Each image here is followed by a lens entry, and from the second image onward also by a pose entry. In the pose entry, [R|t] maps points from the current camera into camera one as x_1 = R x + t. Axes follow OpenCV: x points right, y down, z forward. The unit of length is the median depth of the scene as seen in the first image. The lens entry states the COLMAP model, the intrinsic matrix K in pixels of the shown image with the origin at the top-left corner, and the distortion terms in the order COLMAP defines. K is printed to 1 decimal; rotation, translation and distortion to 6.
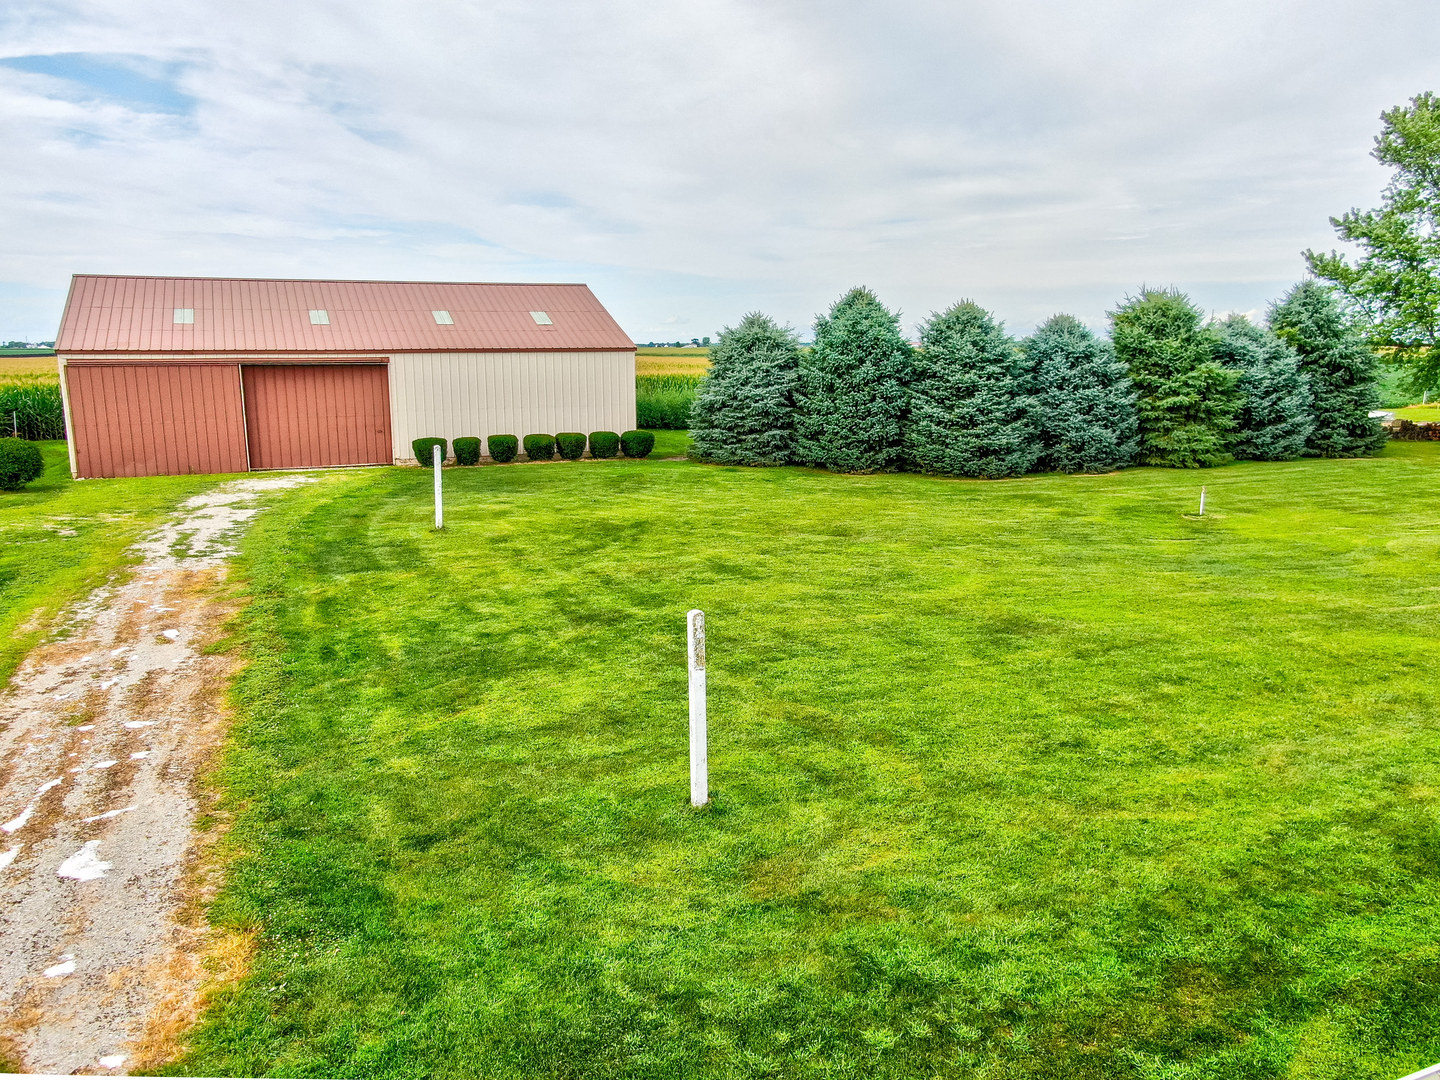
lens RADIAL K [[1075.7, 0, 700.2], [0, 1075.7, 562.4], [0, 0, 1]] dist [-0.019087, 0.036084]
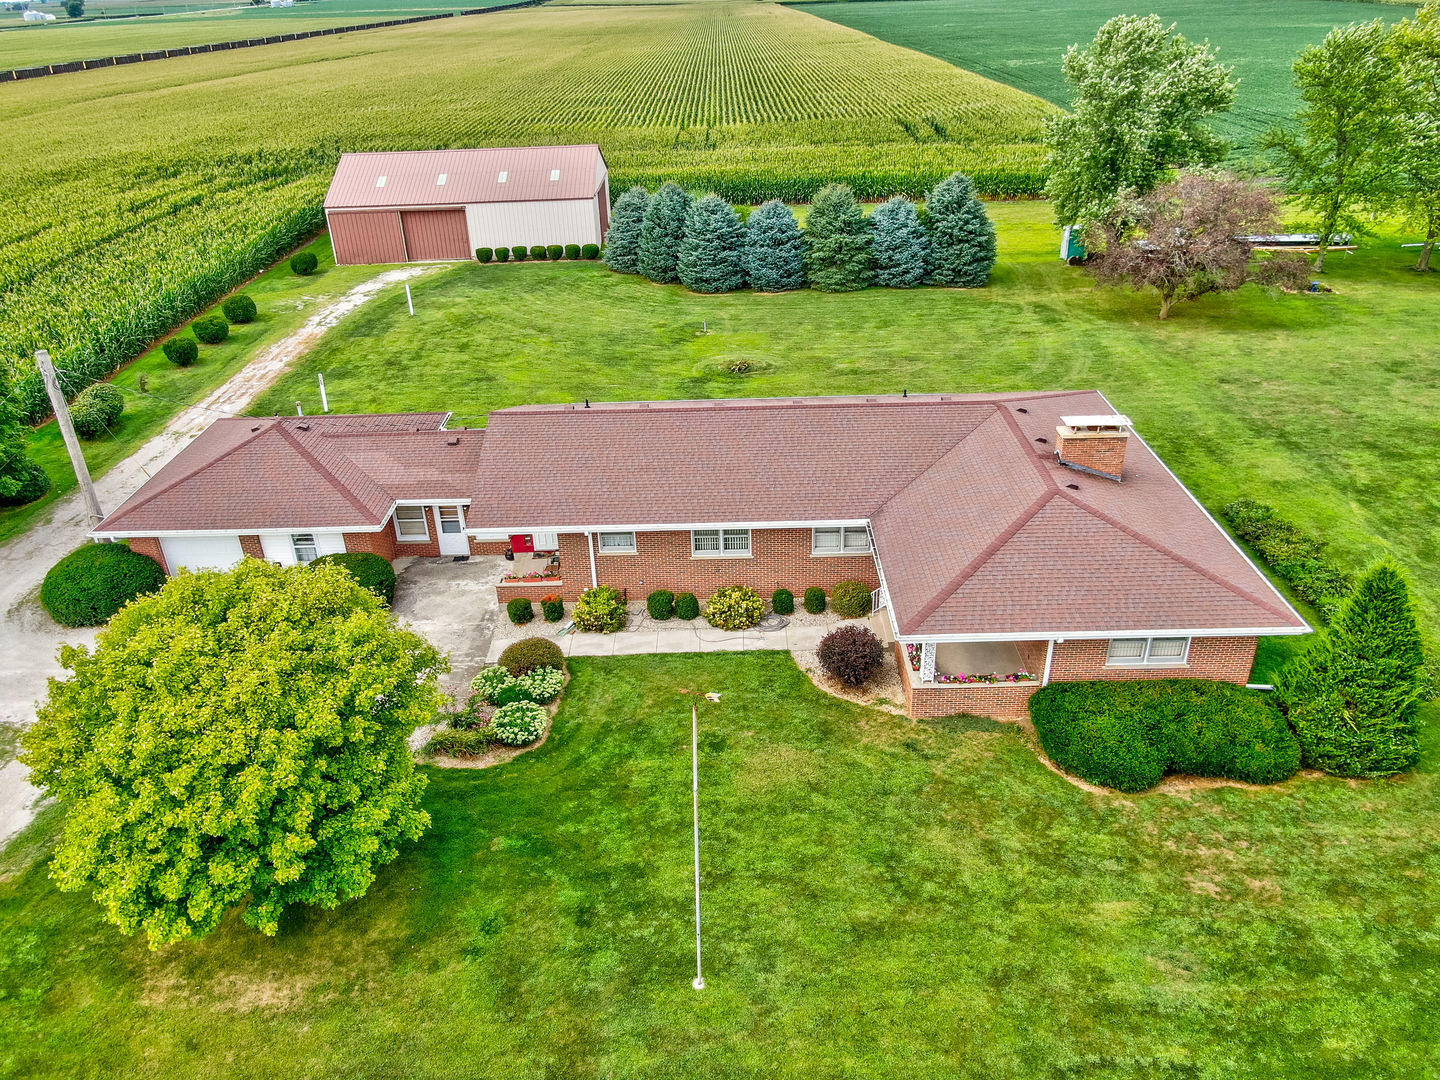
lens RADIAL K [[1075.7, 0, 700.2], [0, 1075.7, 562.4], [0, 0, 1]] dist [-0.019087, 0.036084]
pose [[0.917402, 0.167278, -0.361099, 1.001602], [-0.047962, 0.947228, 0.316951, -0.222997], [0.395062, -0.273453, 0.877012, -0.833911]]
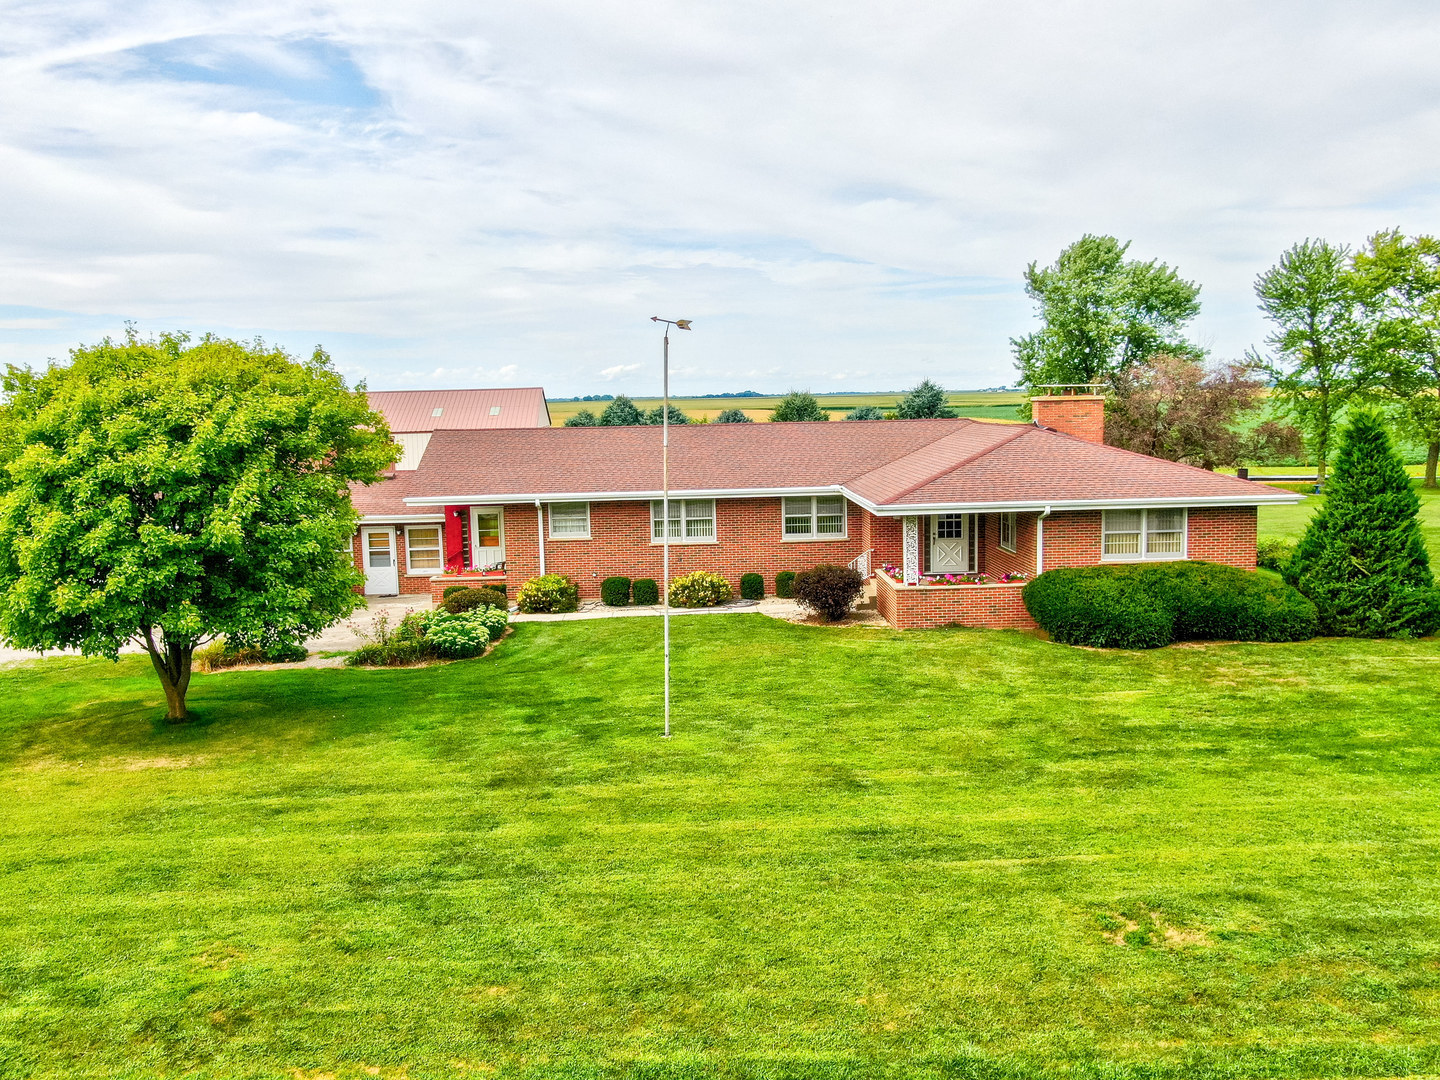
lens RADIAL K [[1328.6, 0, 700.6], [0, 1328.6, 574.2], [0, 0, 1]] dist [0.002764, -0.005374]
pose [[0.933157, 0.032349, -0.358010, 1.070707], [-0.052875, 0.997462, -0.047691, 0.143733], [0.355558, 0.063433, 0.932499, -0.981180]]
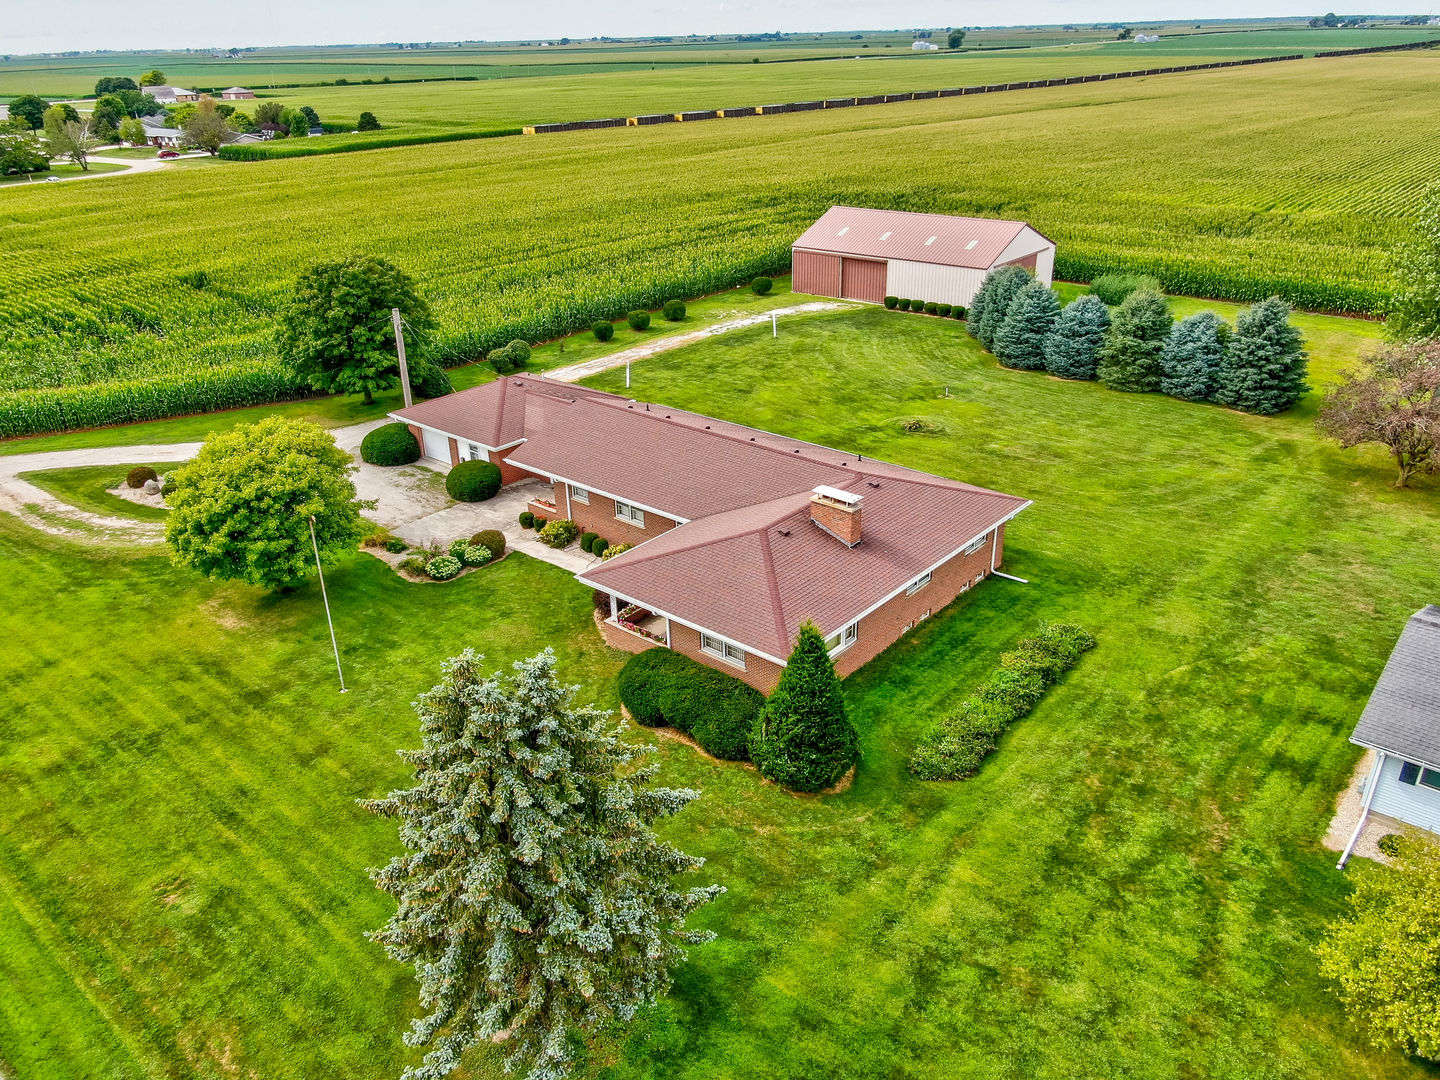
lens RADIAL K [[1098.2, 0, 711.9], [0, 1098.2, 541.2], [0, 0, 1]] dist [-0.009165, 0.037425]
pose [[0.441827, 0.370873, -0.816849, 1.853855], [-0.153754, 0.928376, 0.338345, -0.390222], [0.883826, -0.023896, 0.467205, -0.553878]]
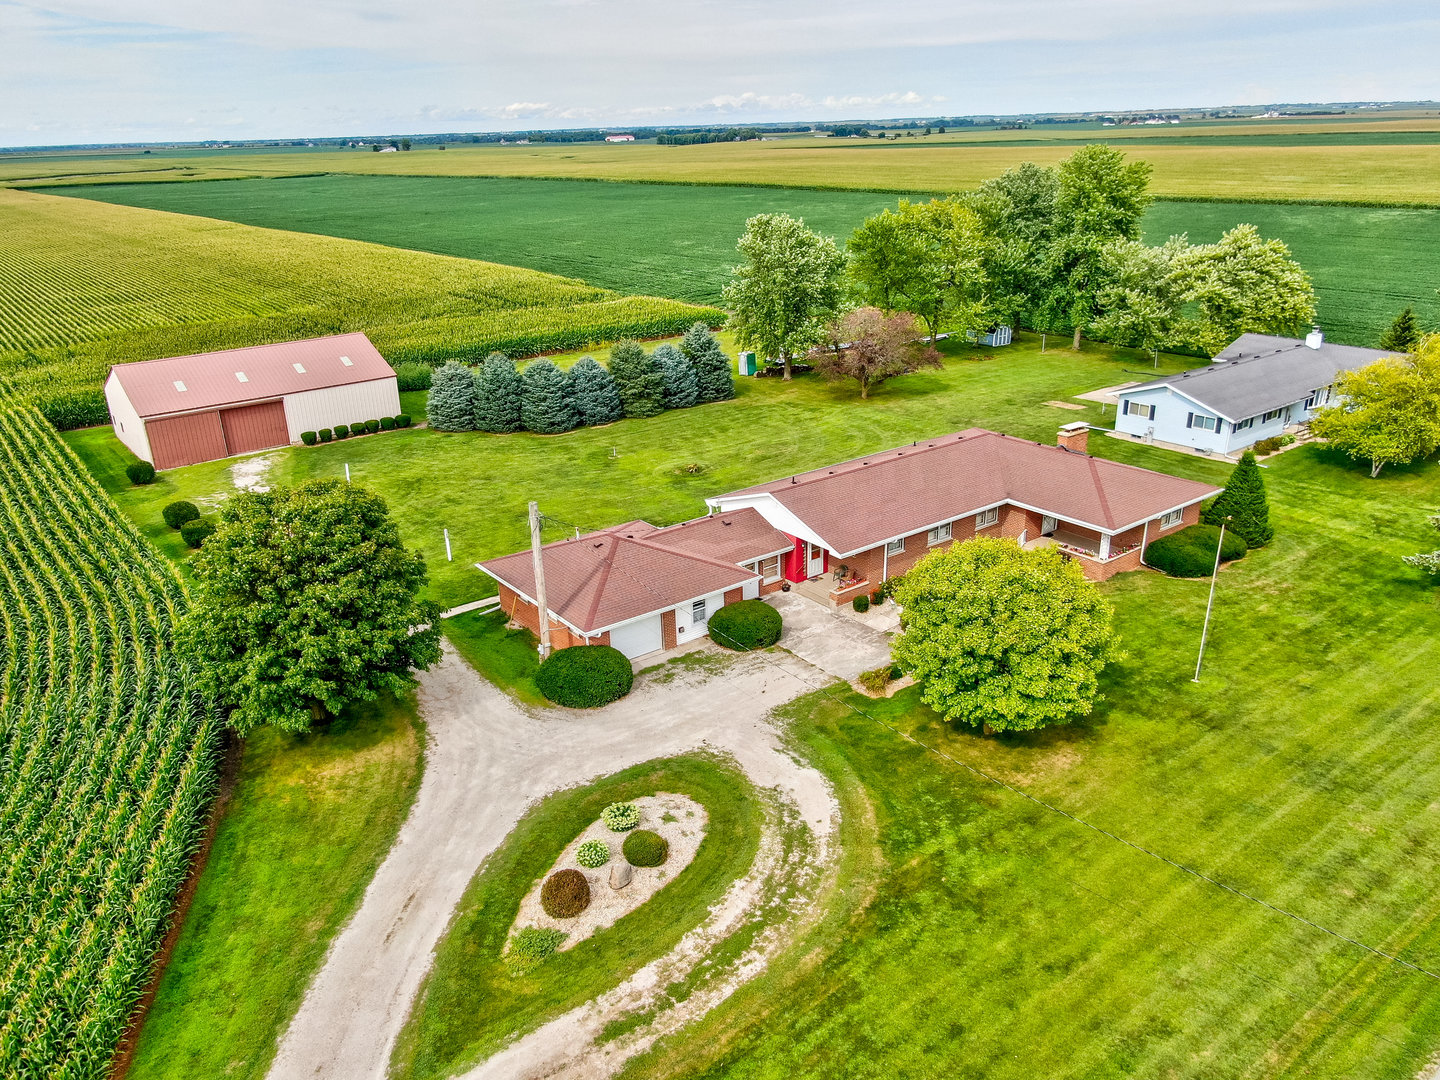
lens RADIAL K [[1075.7, 0, 700.2], [0, 1075.7, 562.4], [0, 0, 1]] dist [-0.019087, 0.036084]
pose [[0.967139, -0.115745, 0.226374, -0.002404], [0.072561, 0.978991, 0.190555, -0.221705], [-0.243674, -0.167867, 0.955219, -1.394222]]
